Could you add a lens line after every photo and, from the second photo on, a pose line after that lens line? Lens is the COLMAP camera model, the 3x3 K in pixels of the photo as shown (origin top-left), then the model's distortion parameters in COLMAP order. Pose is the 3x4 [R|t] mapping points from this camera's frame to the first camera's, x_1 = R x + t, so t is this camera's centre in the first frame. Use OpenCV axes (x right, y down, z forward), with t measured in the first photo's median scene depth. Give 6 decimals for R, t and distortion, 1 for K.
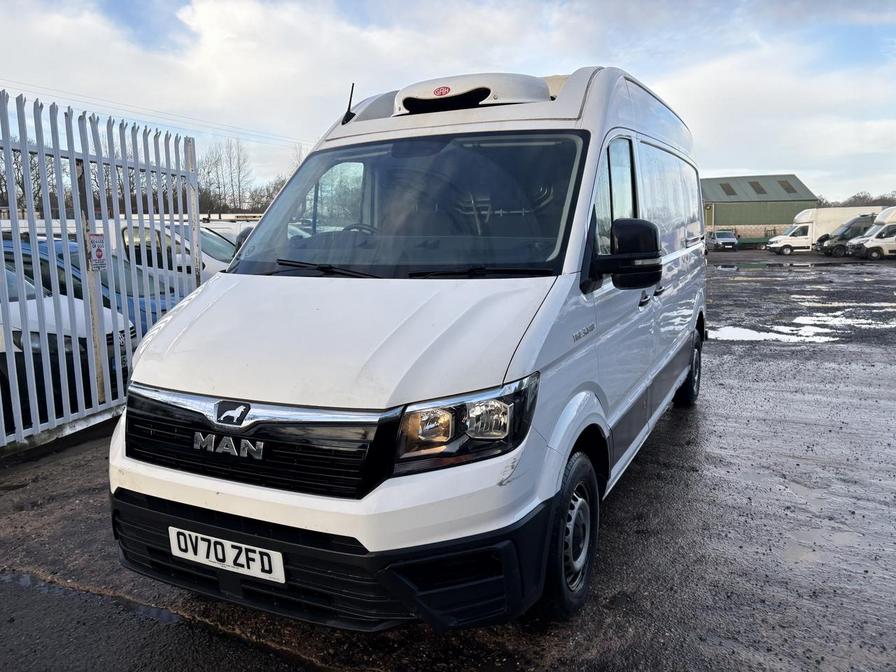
lens RADIAL K [[675.1, 0, 451.5], [0, 675.1, 331.9], [0, 0, 1]] dist [0.027281, -0.004116]
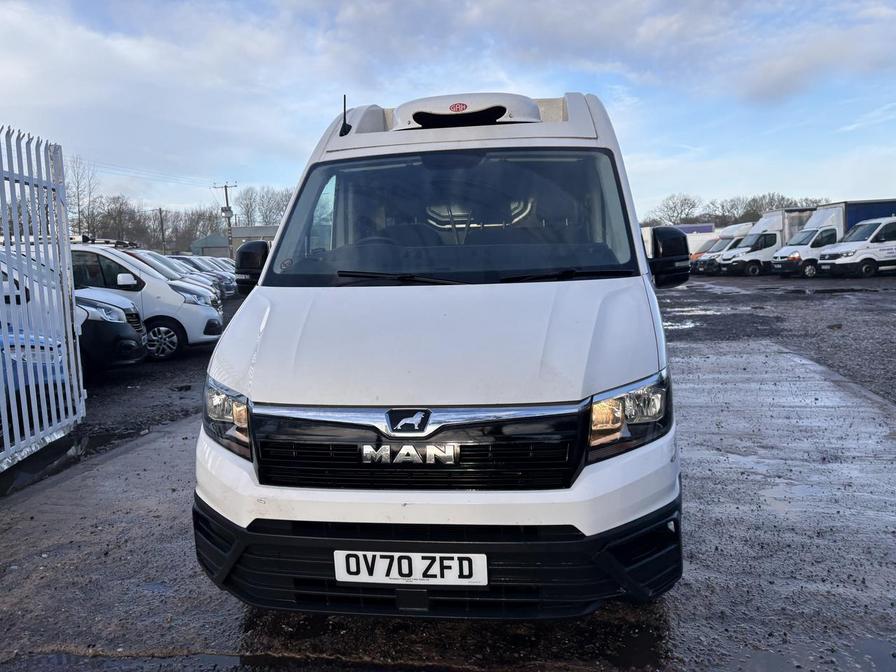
lens RADIAL K [[675.1, 0, 451.5], [0, 675.1, 331.9], [0, 0, 1]] dist [0.027281, -0.004116]
pose [[0.947283, -0.051716, 0.316195, -0.551767], [0.062625, 0.997738, -0.024430, 0.018563], [-0.314217, 0.042944, 0.948379, 0.051080]]
